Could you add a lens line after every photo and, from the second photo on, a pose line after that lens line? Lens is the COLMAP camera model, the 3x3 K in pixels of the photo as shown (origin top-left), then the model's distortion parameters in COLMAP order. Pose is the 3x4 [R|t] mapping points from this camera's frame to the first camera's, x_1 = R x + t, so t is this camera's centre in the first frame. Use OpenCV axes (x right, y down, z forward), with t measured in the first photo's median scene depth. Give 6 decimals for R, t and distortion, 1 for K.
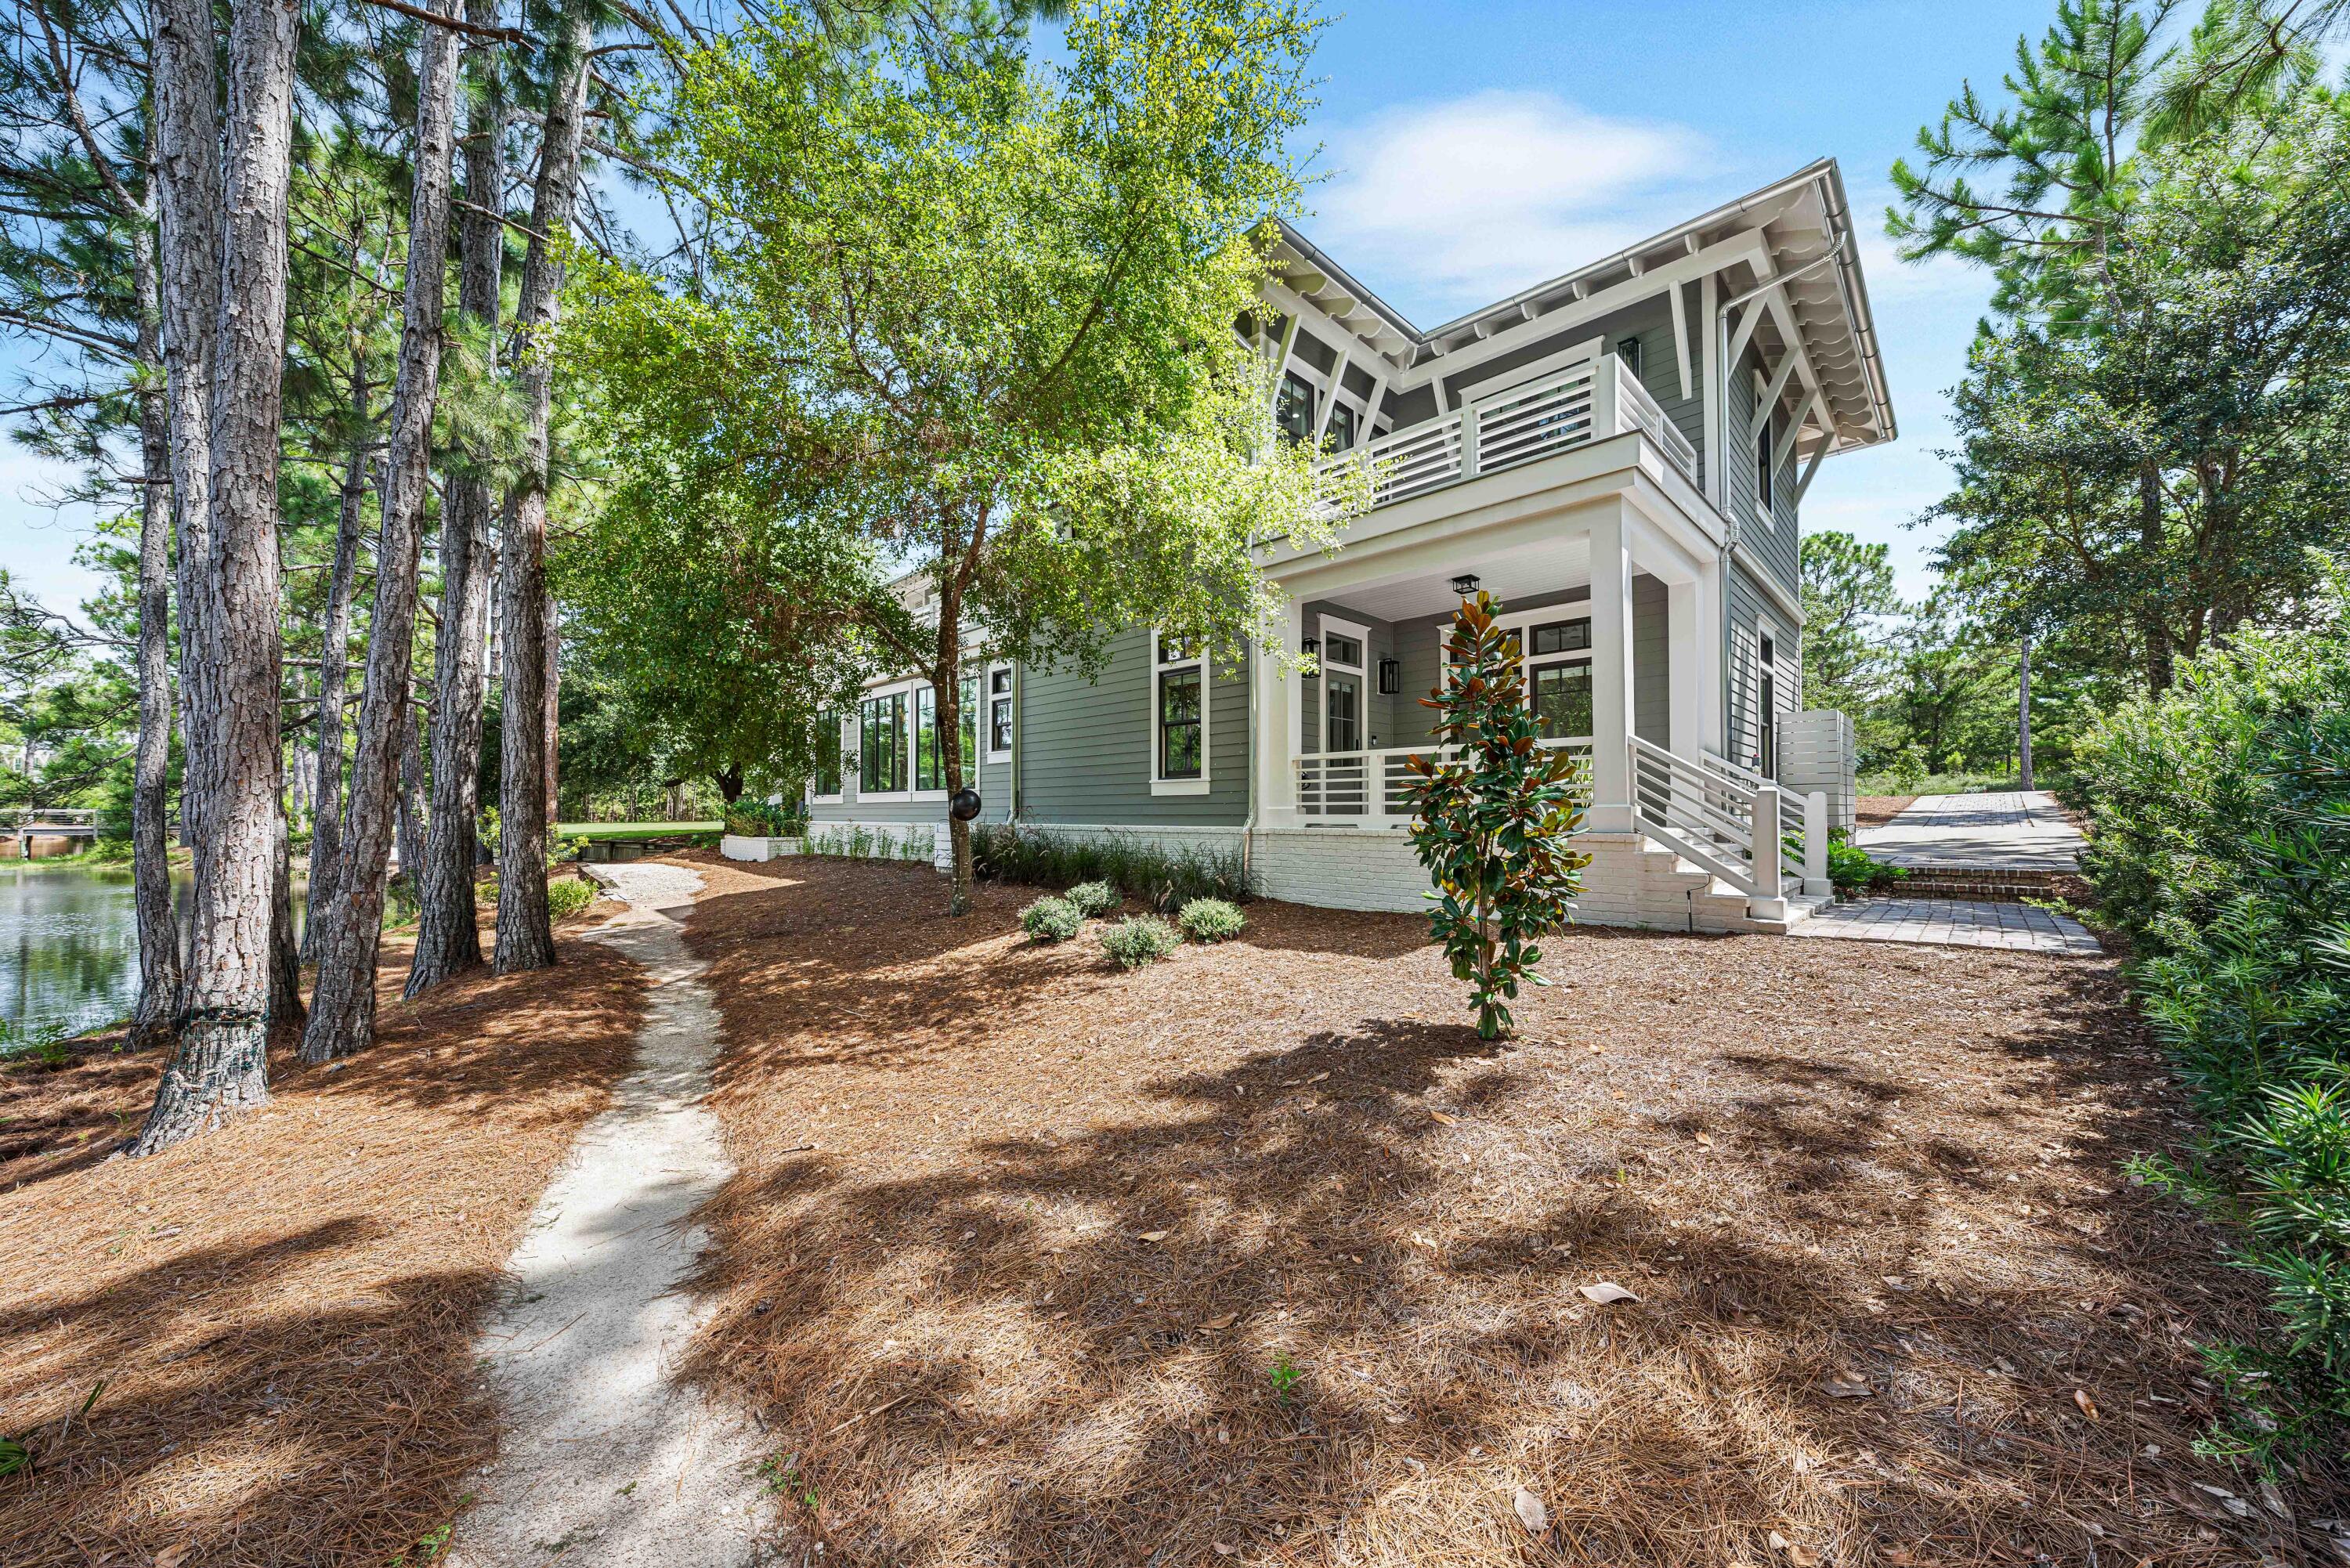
lens RADIAL K [[814.2, 0, 1166.8], [0, 814.2, 792.8], [0, 0, 1]] dist [-0.001724, -0.000067]
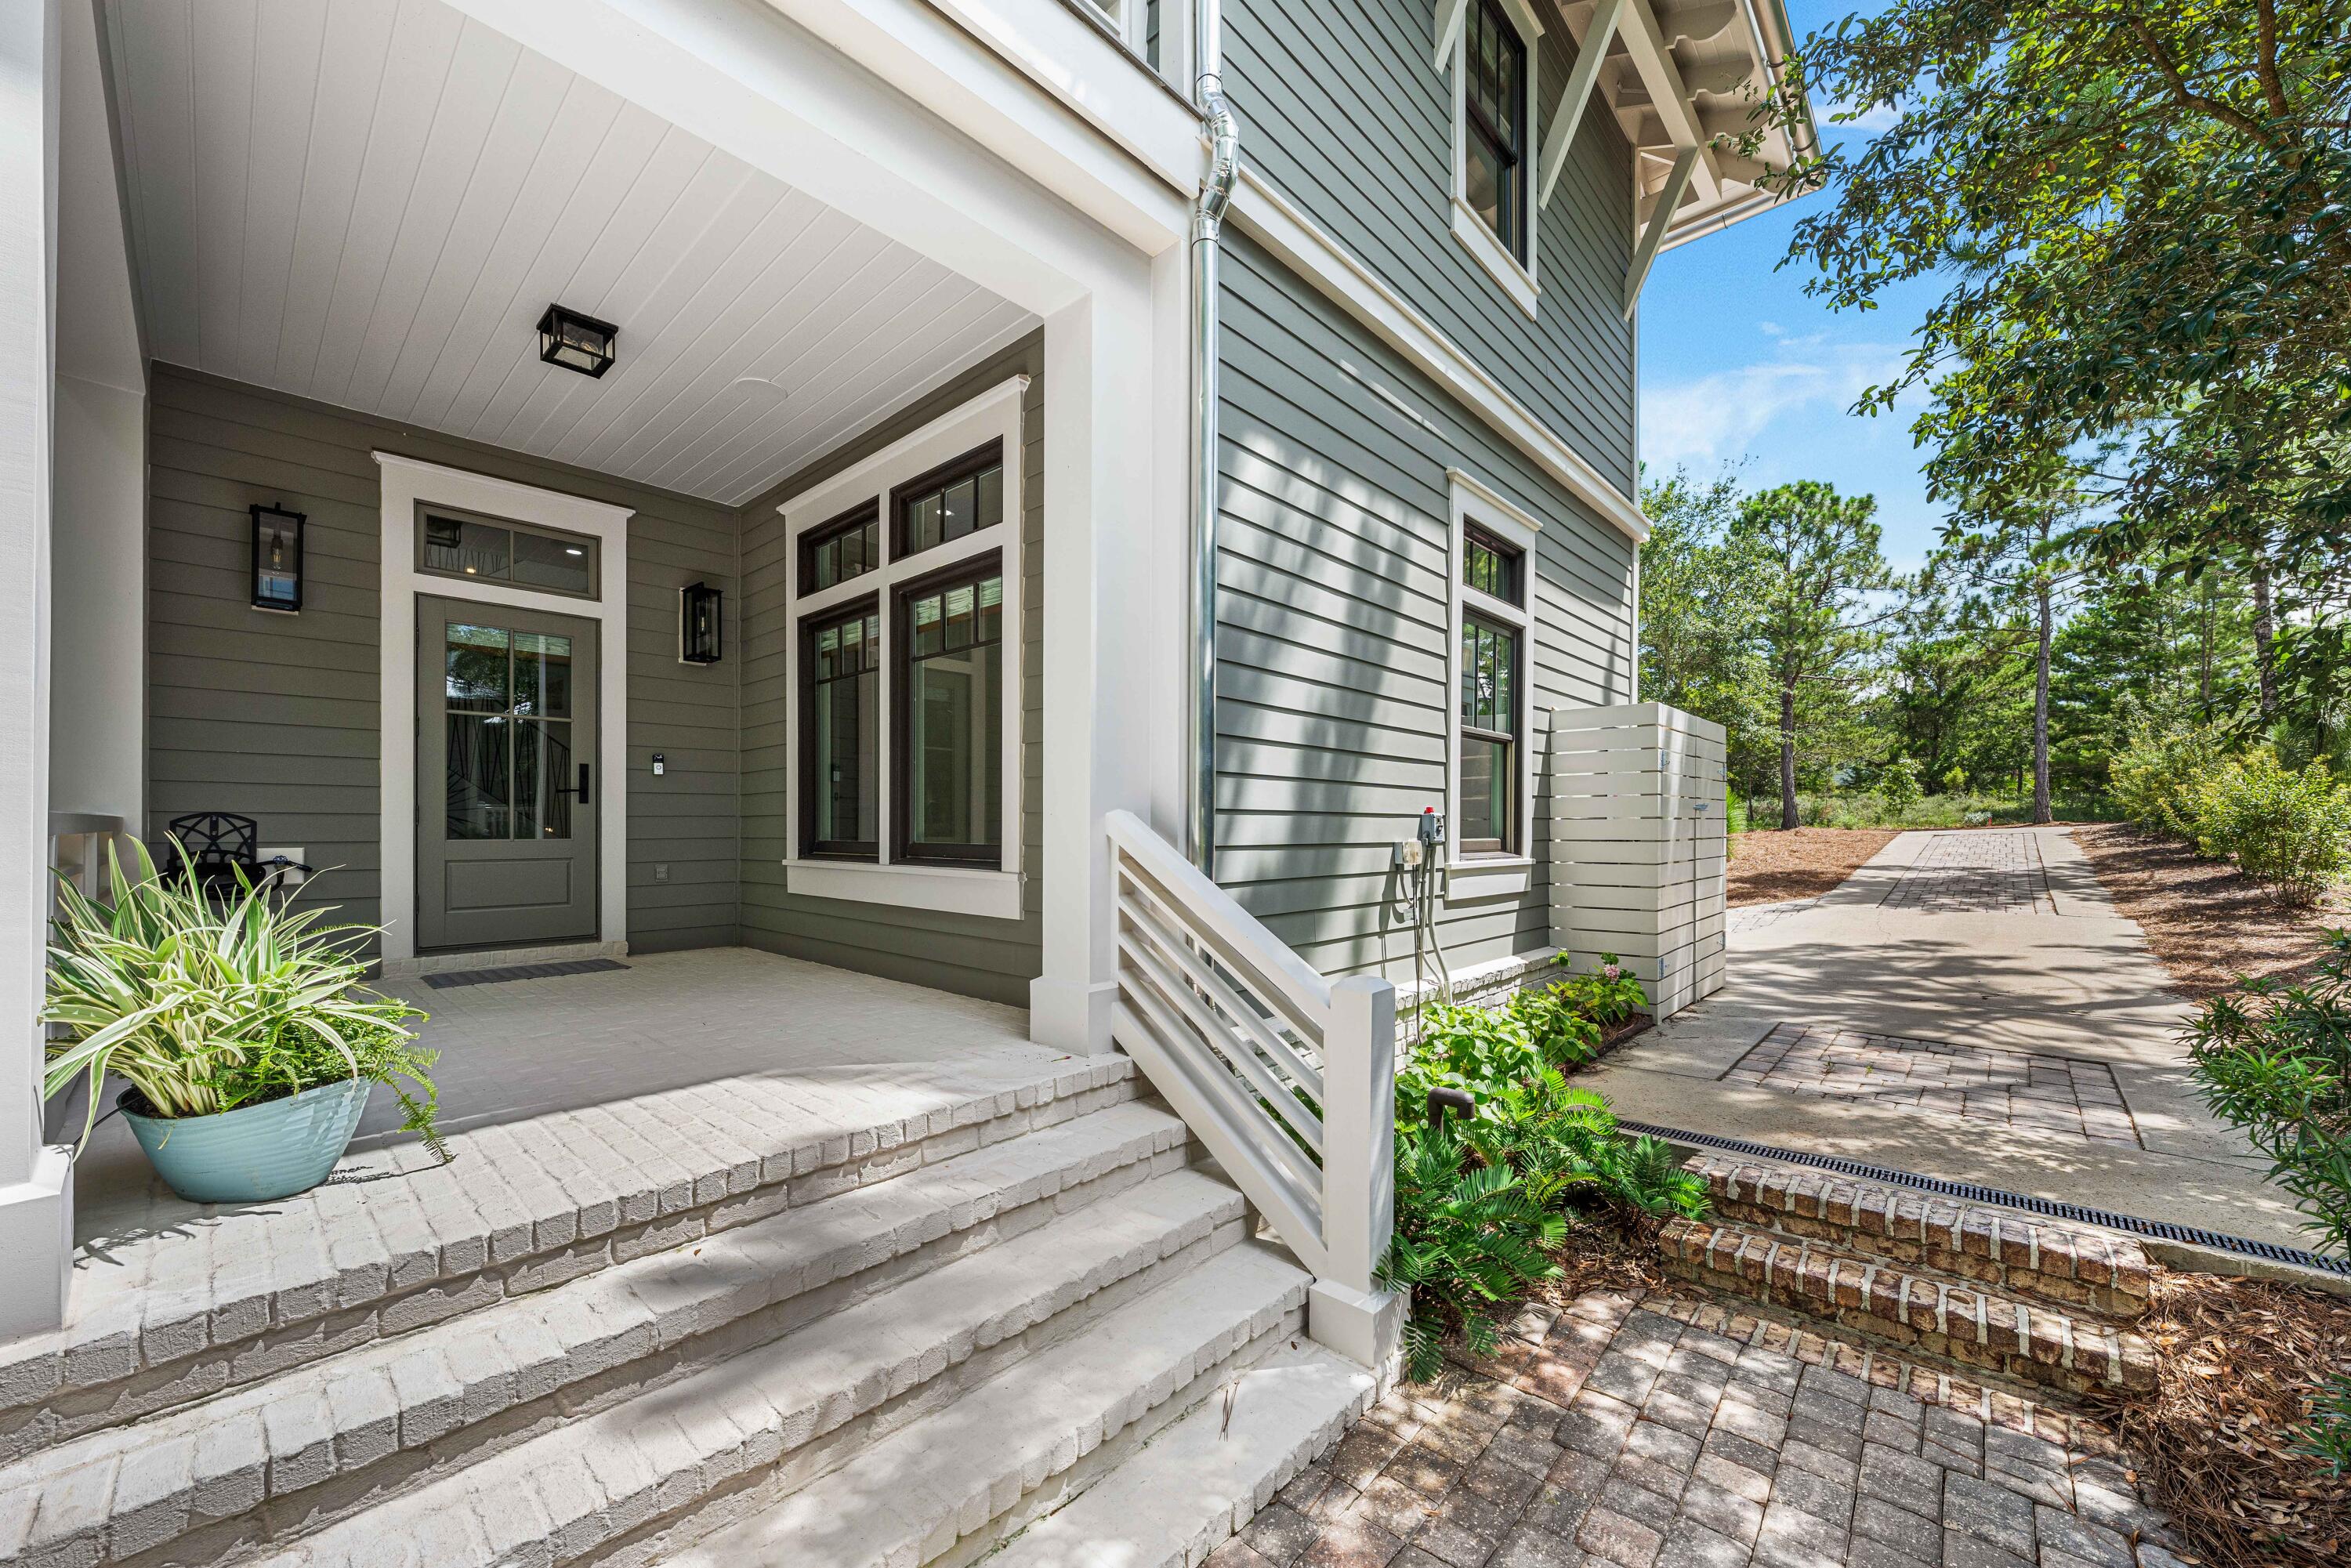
lens RADIAL K [[892.9, 0, 1160.6], [0, 892.9, 819.9], [0, 0, 1]] dist [-0.002320, -0.000144]
pose [[0.999365, 0.002895, 0.035508, 0.179973], [-0.003627, 0.999782, 0.020564, -0.015621], [-0.035441, -0.020680, 0.999158, 0.173358]]
